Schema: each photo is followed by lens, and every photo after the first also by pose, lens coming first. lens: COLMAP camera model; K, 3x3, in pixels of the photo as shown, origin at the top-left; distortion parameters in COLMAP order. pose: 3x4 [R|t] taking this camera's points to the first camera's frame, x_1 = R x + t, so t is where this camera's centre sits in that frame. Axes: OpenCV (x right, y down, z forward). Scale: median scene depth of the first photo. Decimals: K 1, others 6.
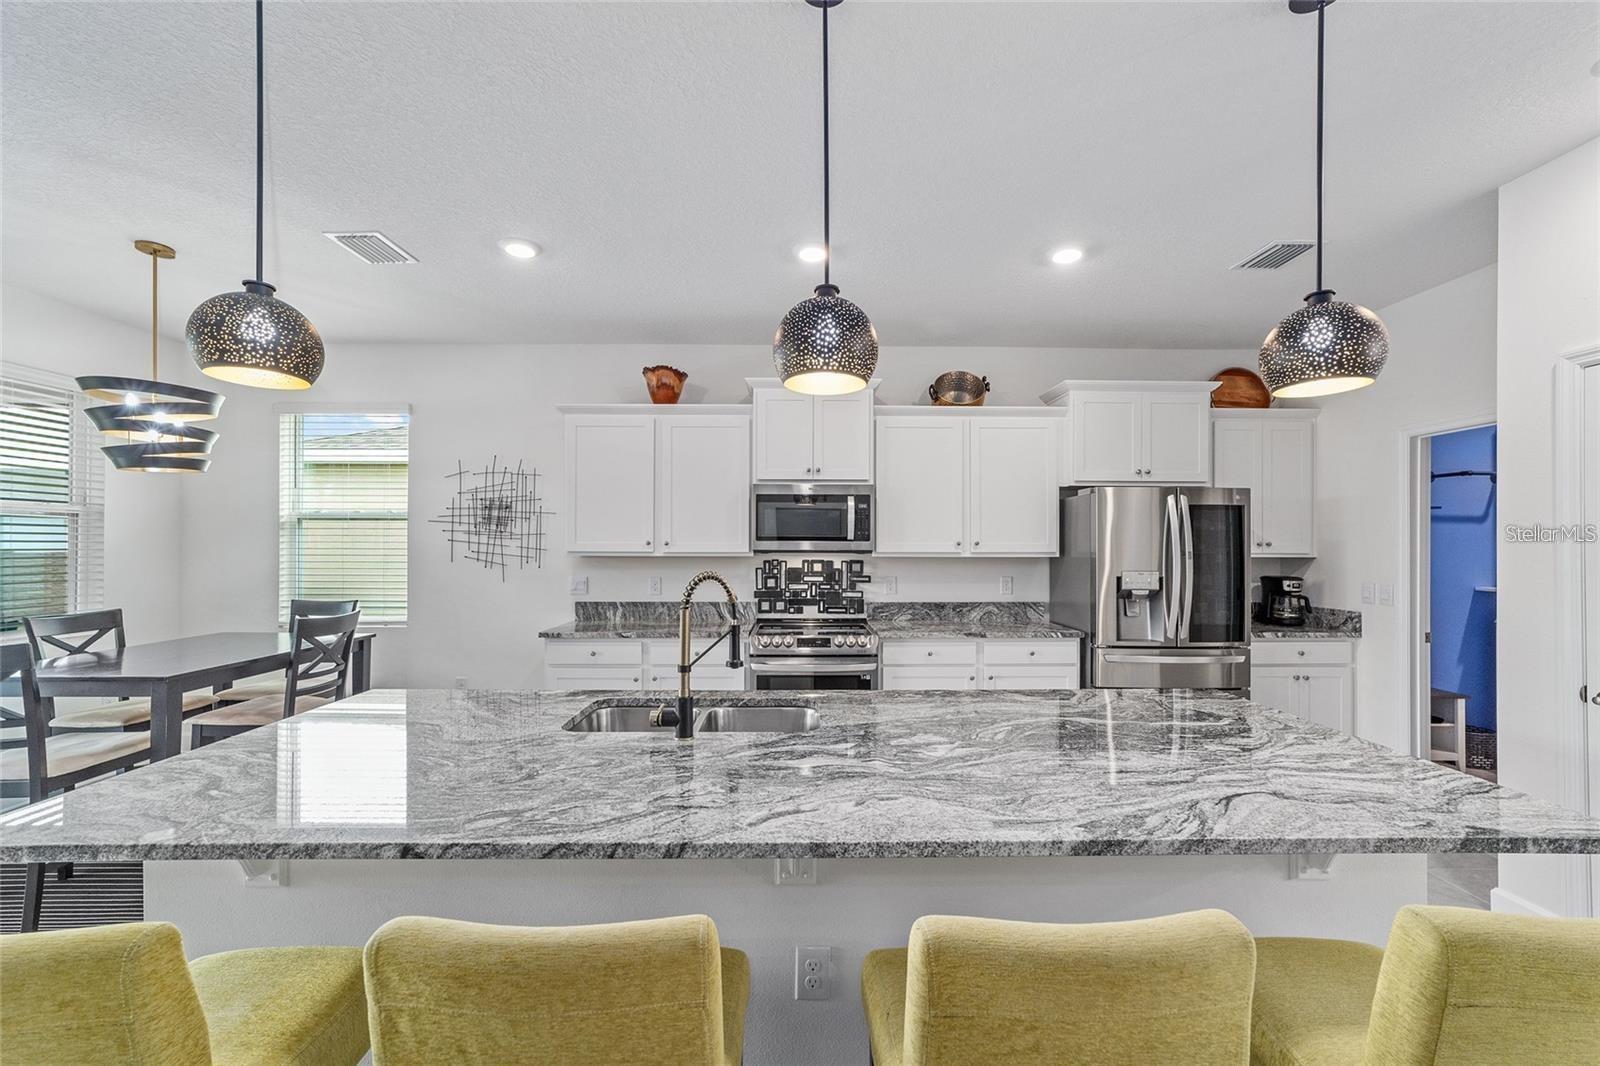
lens RADIAL K [[609.0, 0, 805.3], [0, 609.0, 538.3], [0, 0, 1]] dist [0.000832, 0.000187]
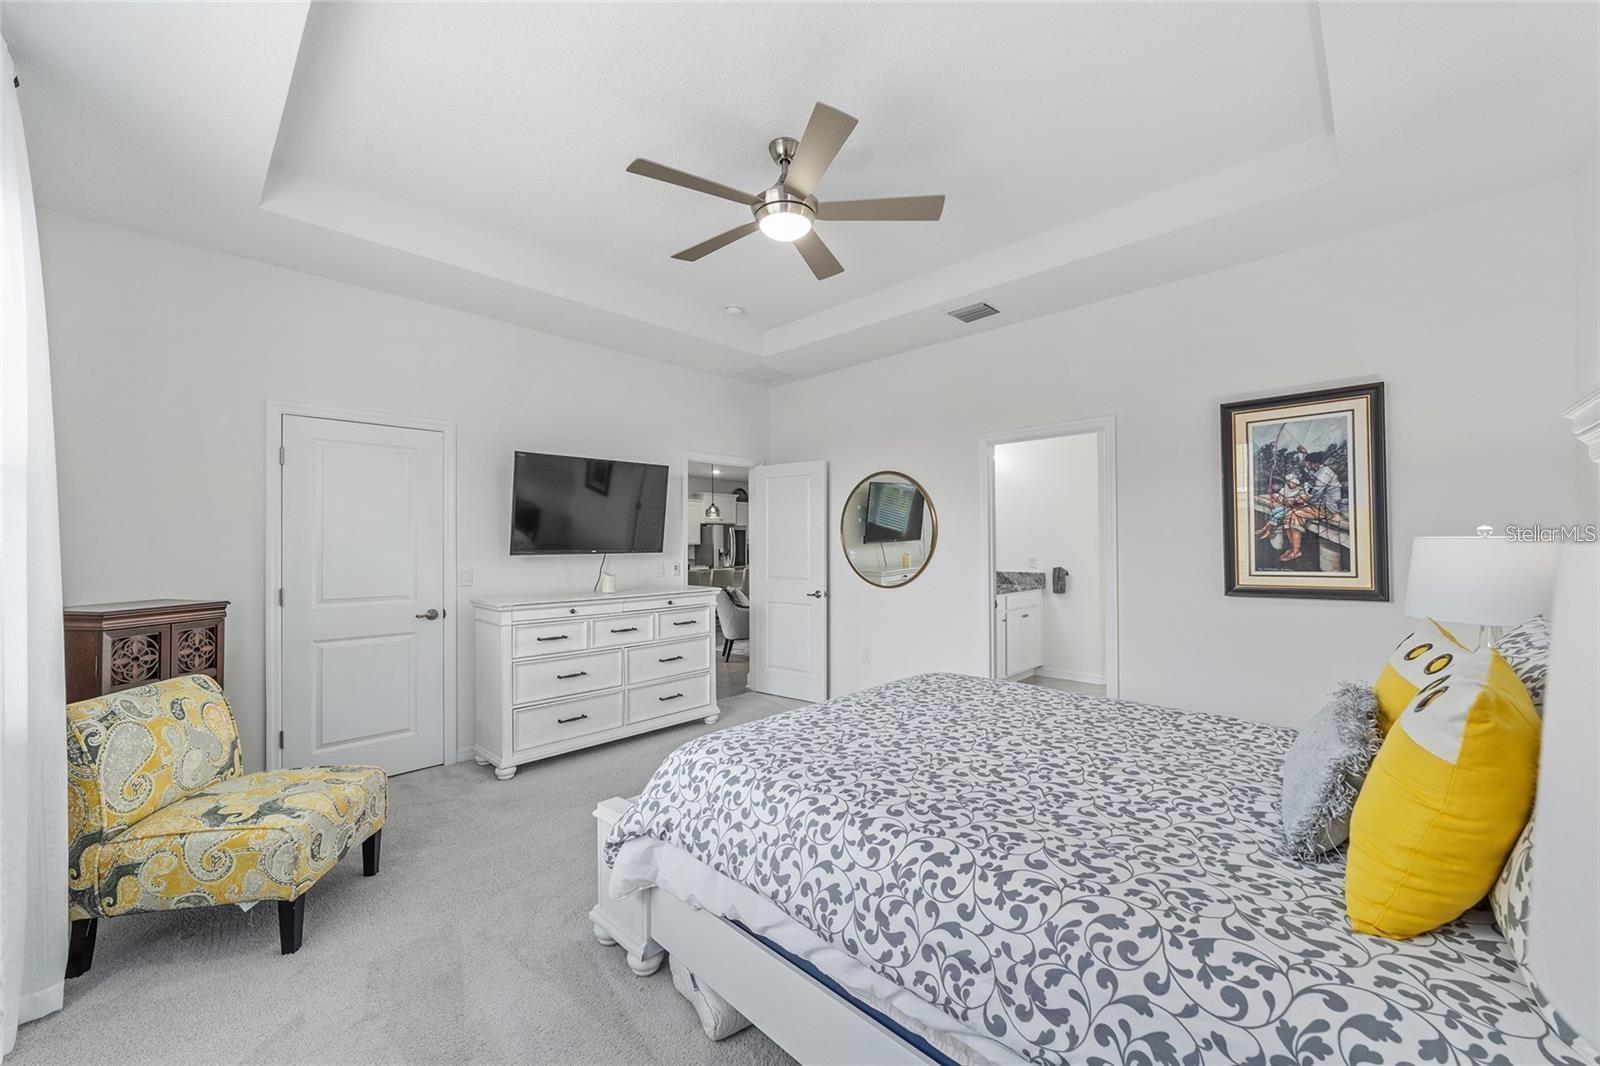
lens RADIAL K [[609.0, 0, 805.3], [0, 609.0, 538.3], [0, 0, 1]] dist [0.000832, 0.000187]
pose [[0.705046, -0.001101, 0.709161, -1.597311], [0.004419, 0.999986, -0.002840, 0.010408], [-0.709148, 0.005136, 0.705041, -1.823252]]
